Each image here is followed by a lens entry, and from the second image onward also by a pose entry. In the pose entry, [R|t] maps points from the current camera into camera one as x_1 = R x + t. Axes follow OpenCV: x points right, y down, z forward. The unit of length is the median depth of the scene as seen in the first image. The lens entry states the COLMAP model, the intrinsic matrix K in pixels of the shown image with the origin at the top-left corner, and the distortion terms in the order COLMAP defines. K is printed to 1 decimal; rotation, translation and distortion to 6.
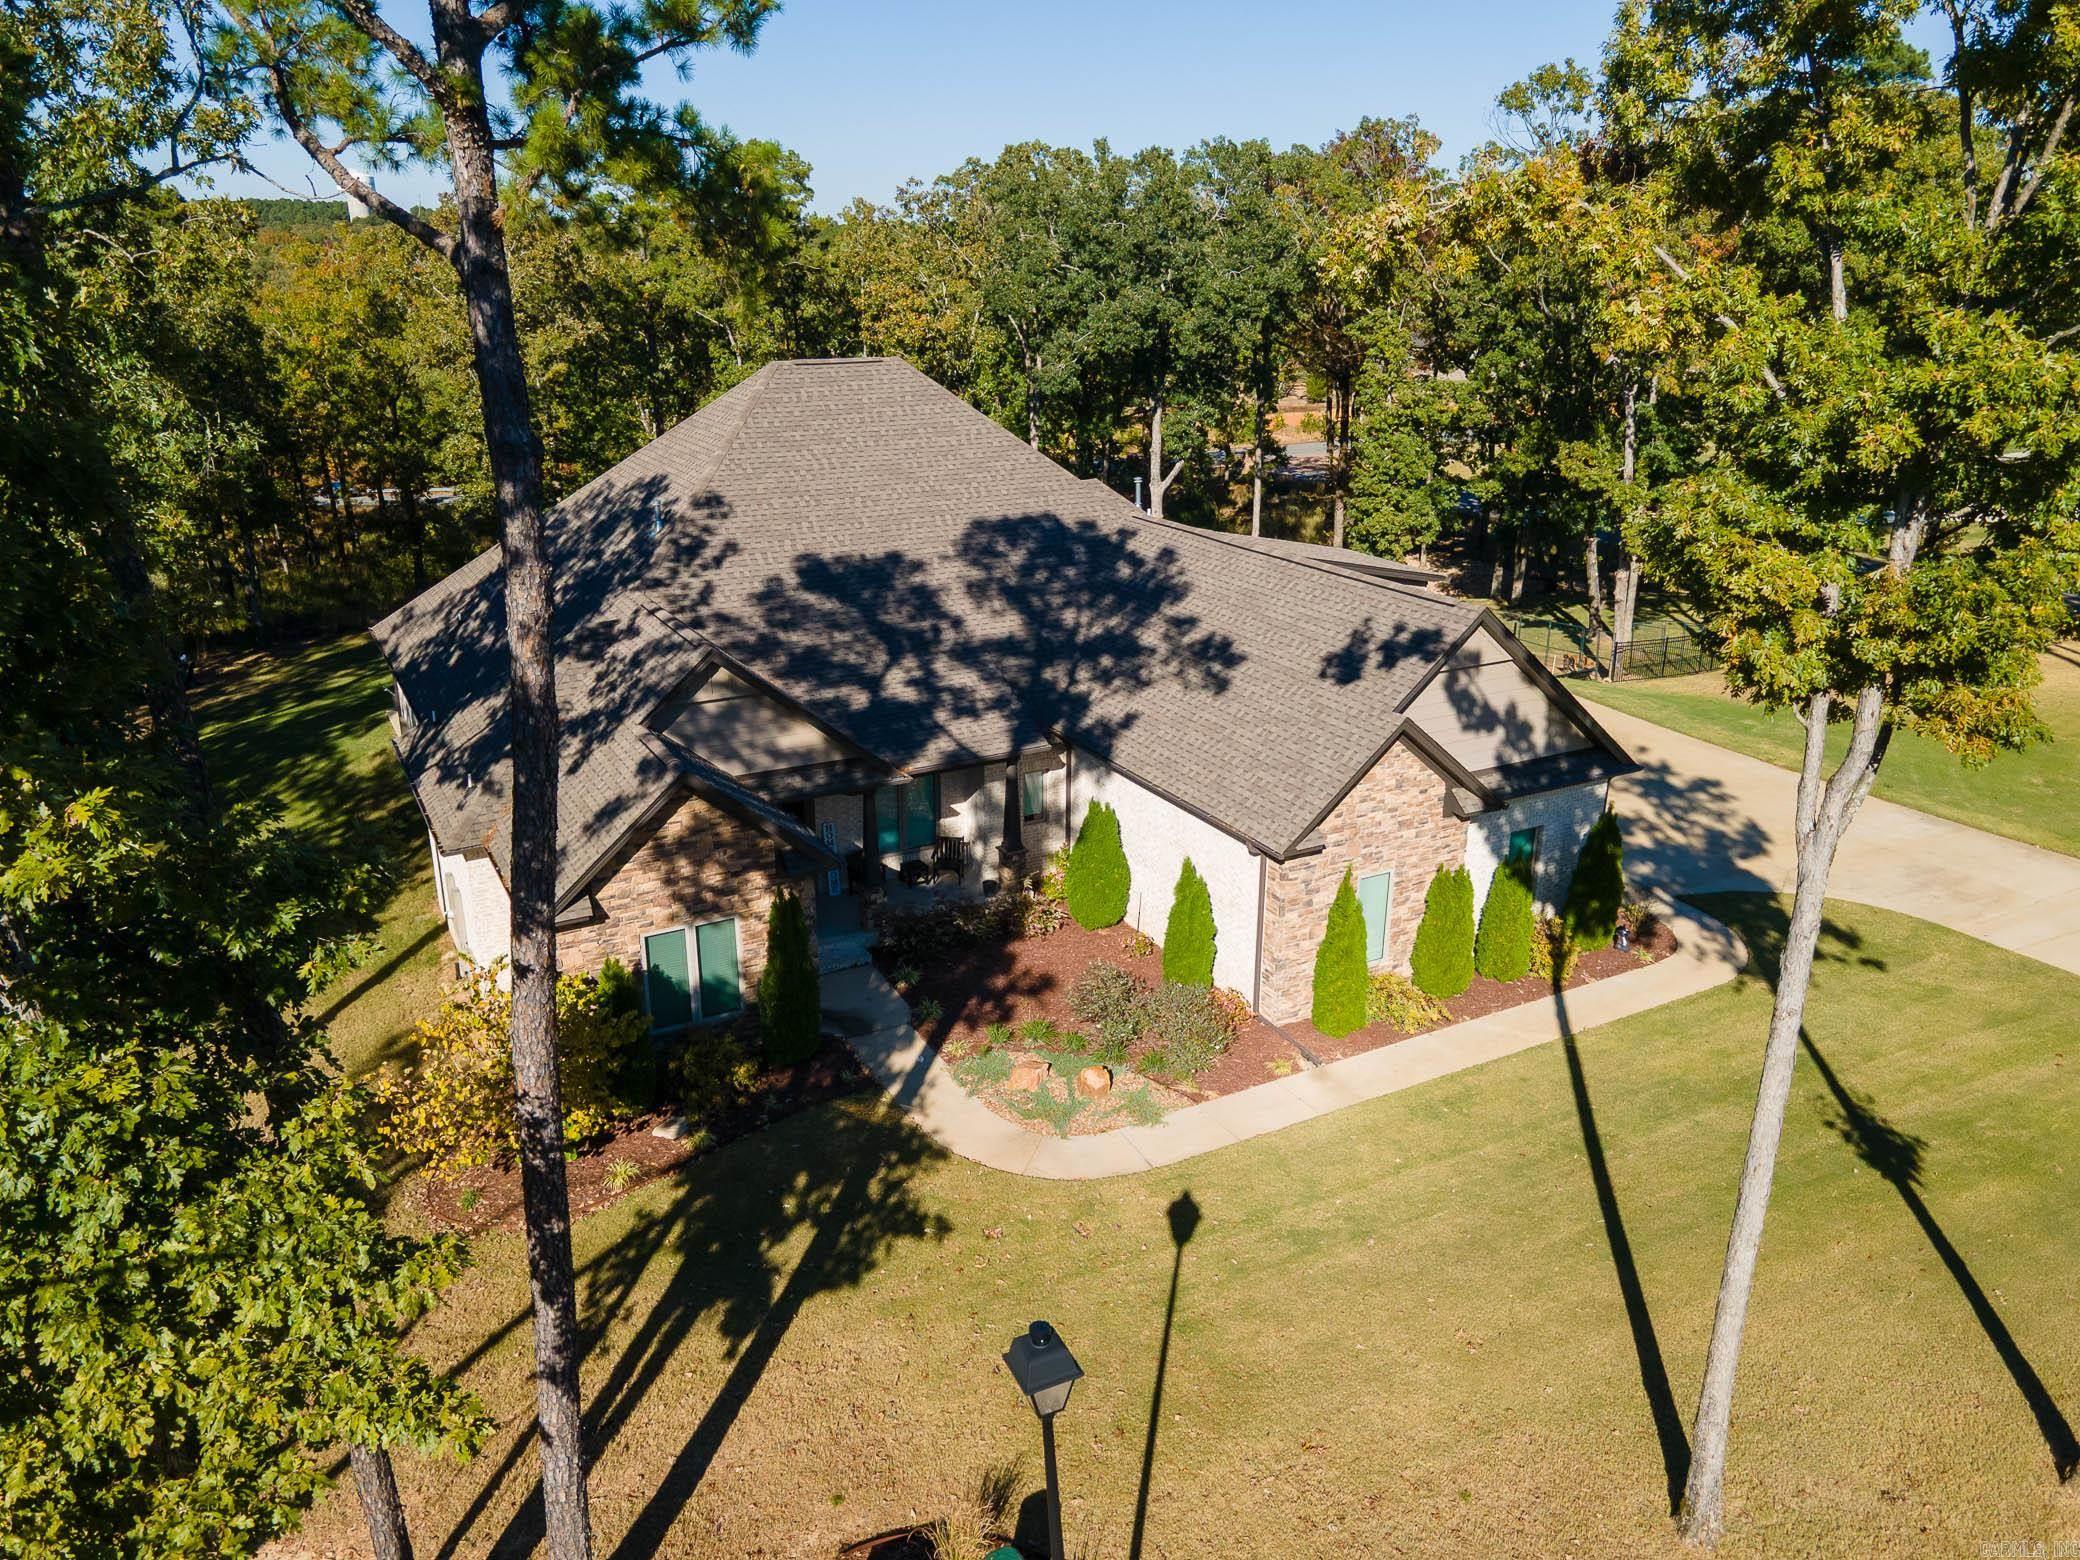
lens RADIAL K [[1478.2, 0, 1036.9], [0, 1478.2, 810.5], [0, 0, 1]] dist [0.089147, 0.000316]
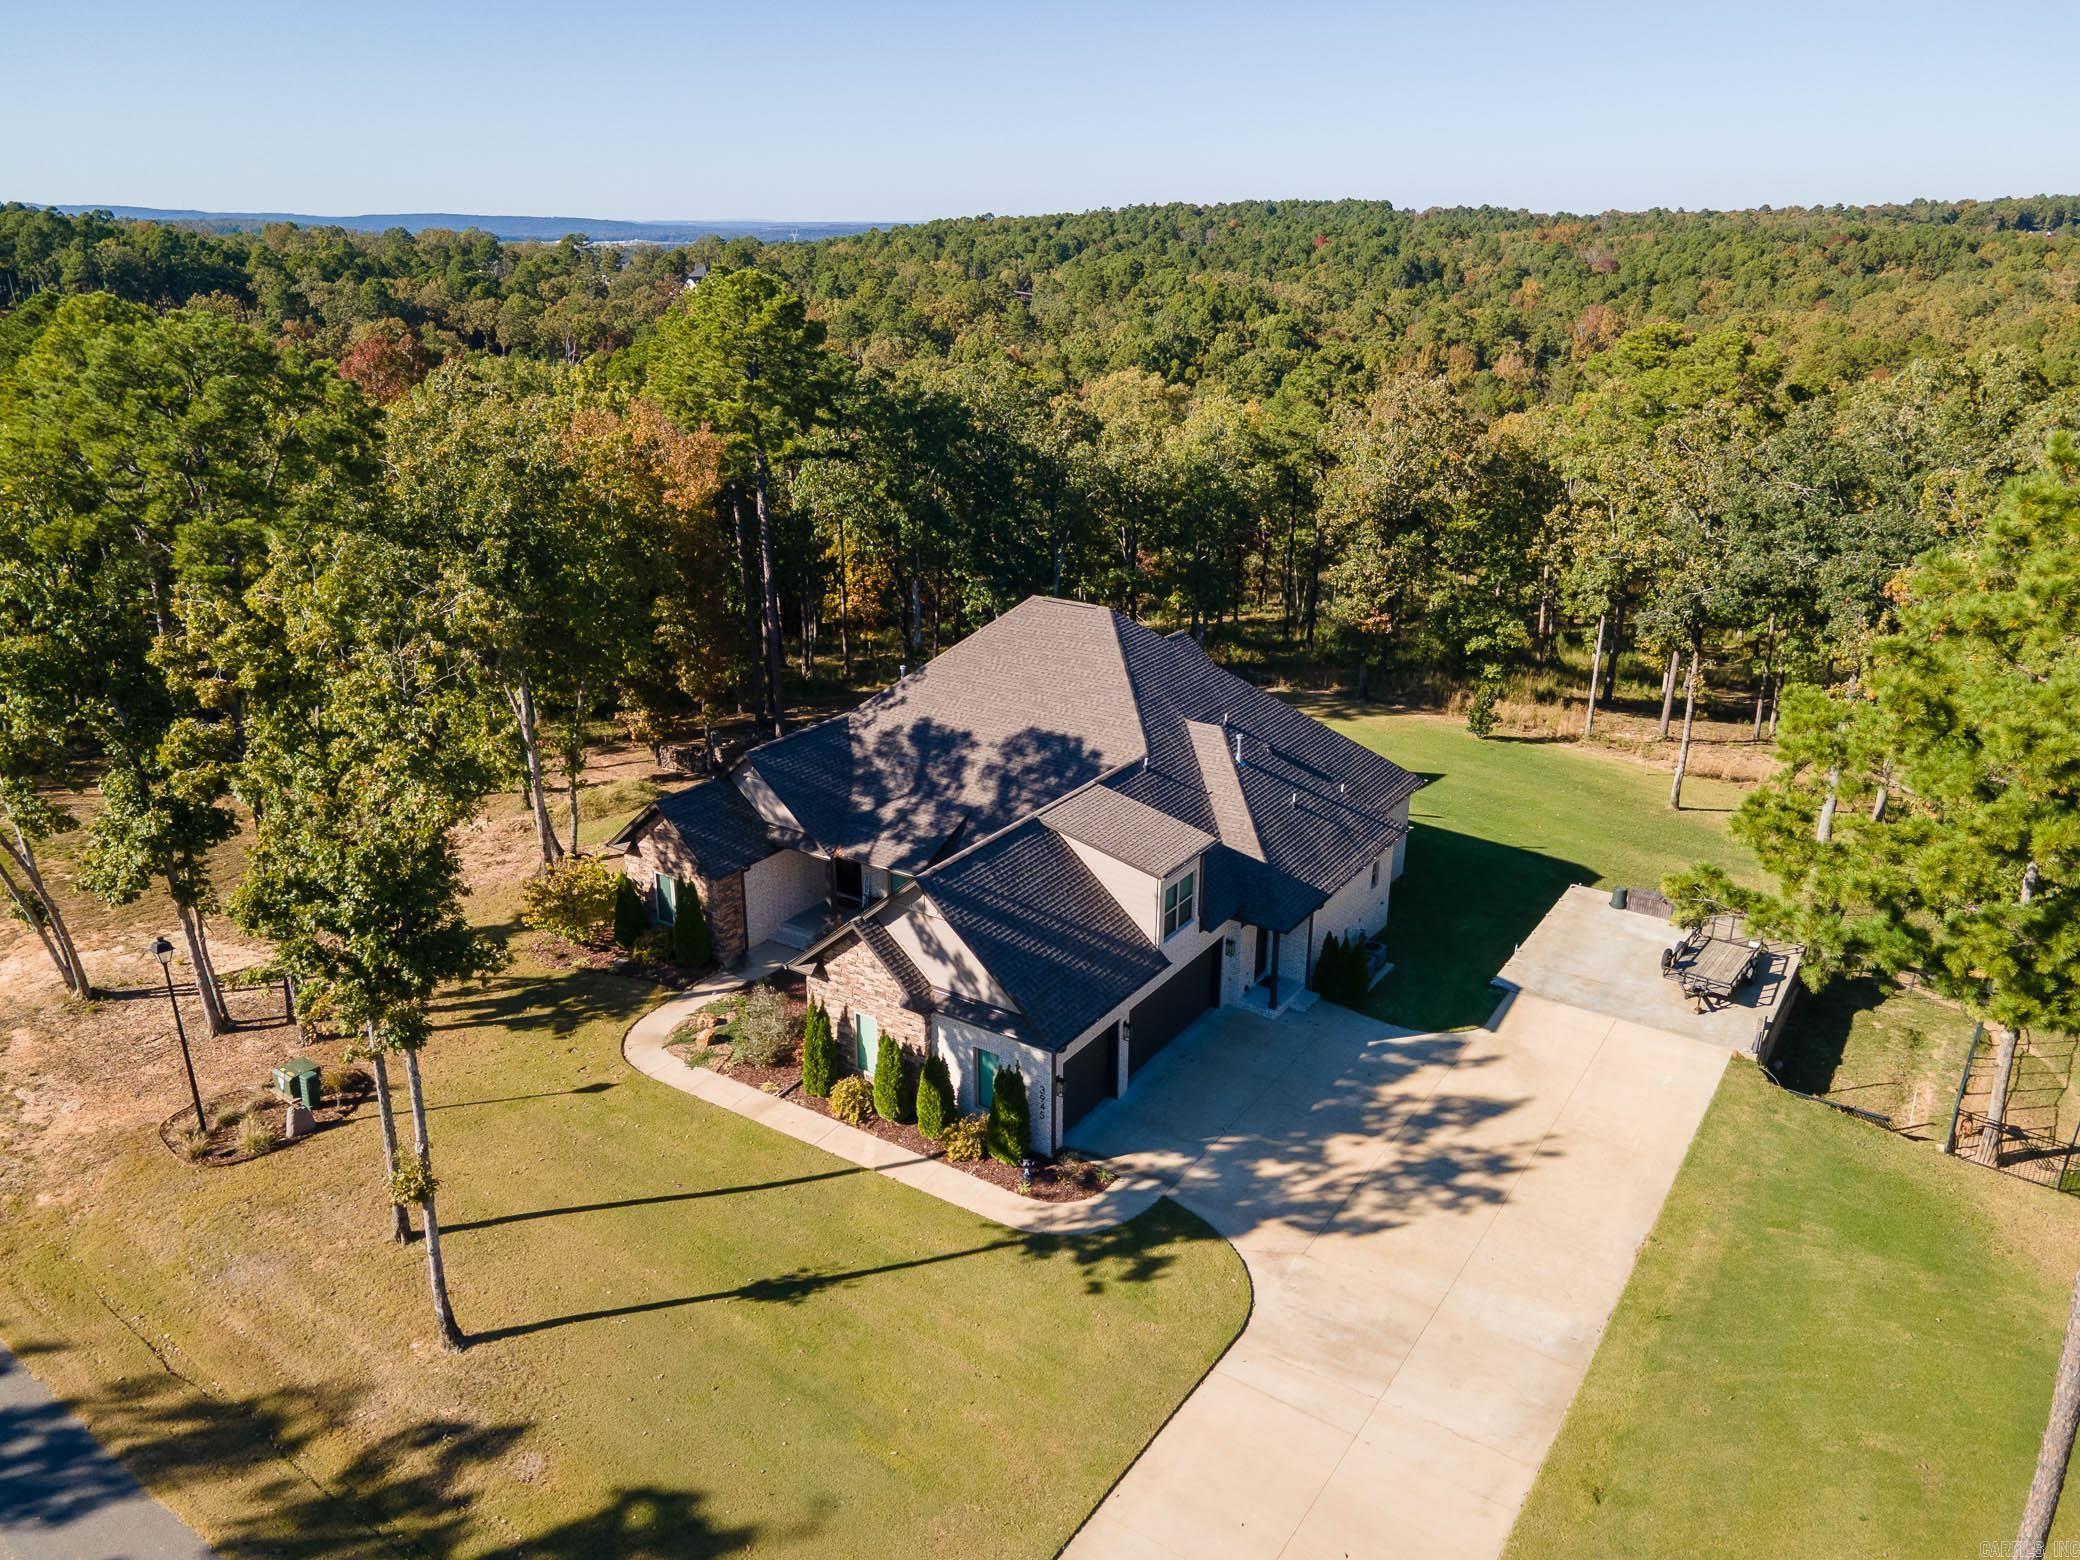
lens RADIAL K [[1478.2, 0, 1036.9], [0, 1478.2, 810.5], [0, 0, 1]] dist [0.089147, 0.000316]
pose [[0.474825, 0.323556, -0.818445, 1.257255], [-0.321978, 0.929361, 0.180606, -0.408782], [0.819067, 0.177765, 0.545462, 0.232323]]
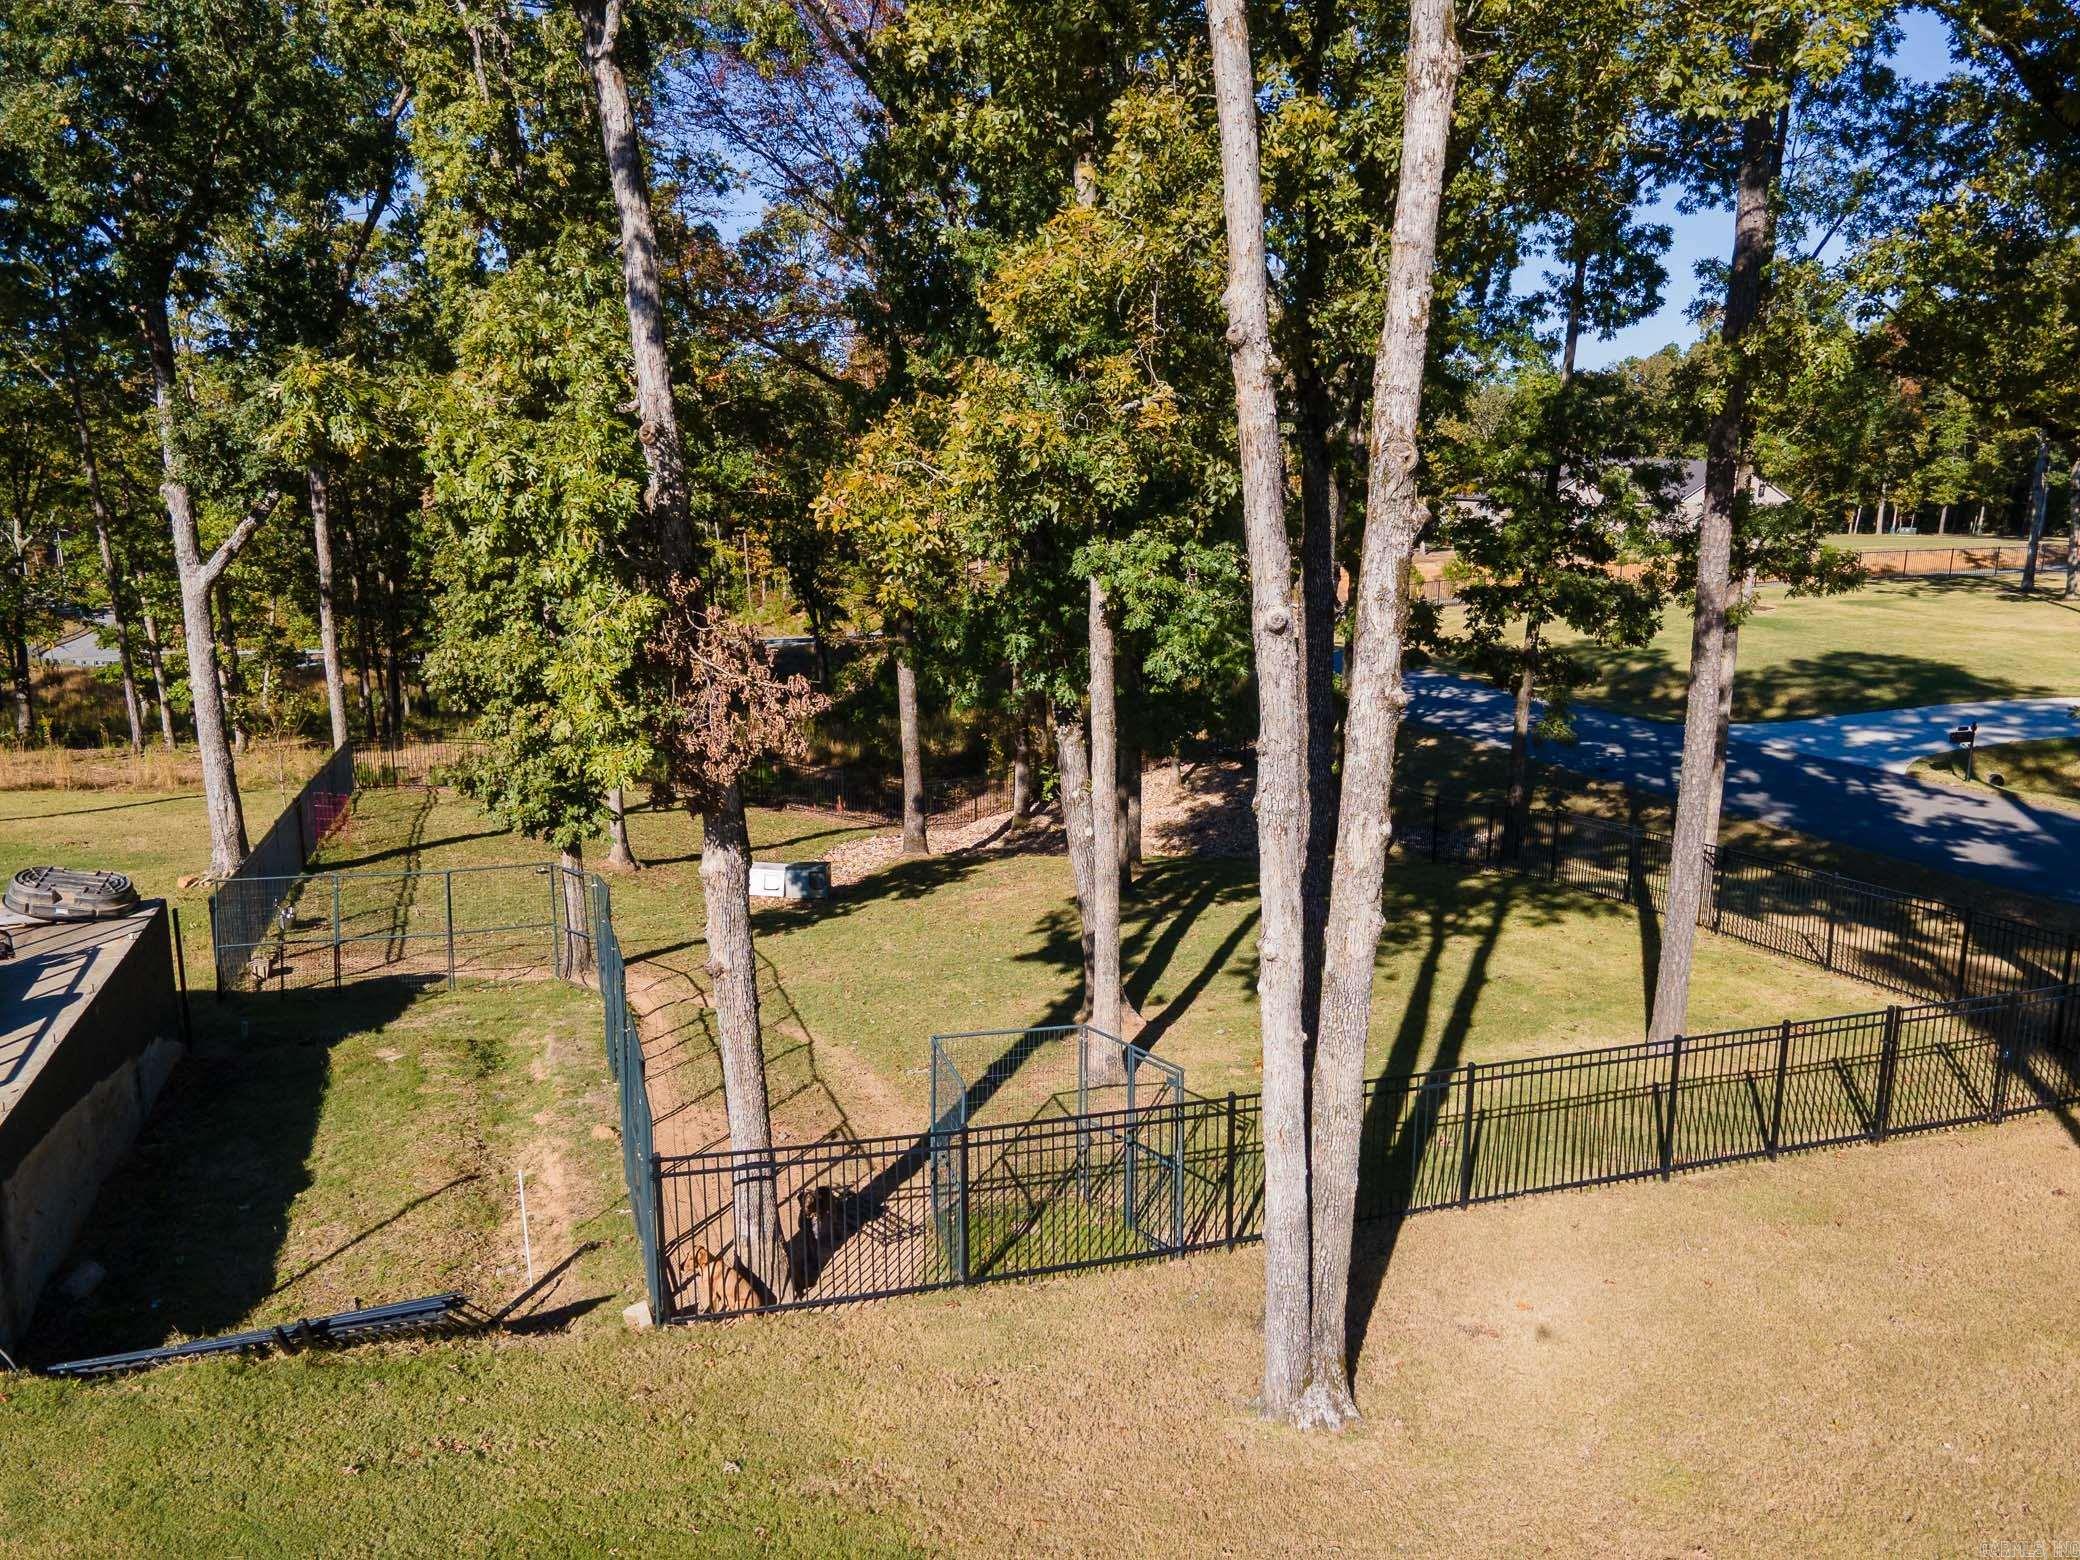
lens RADIAL K [[1453.4, 0, 1039.4], [0, 1453.4, 737.3], [0, 0, 1]] dist [0.035038, -0.001782]
pose [[0.992579, 0.019588, -0.120014, 0.780912], [-0.041174, 0.982783, -0.180120, -0.230284], [0.114420, 0.183725, 0.976296, 1.270608]]
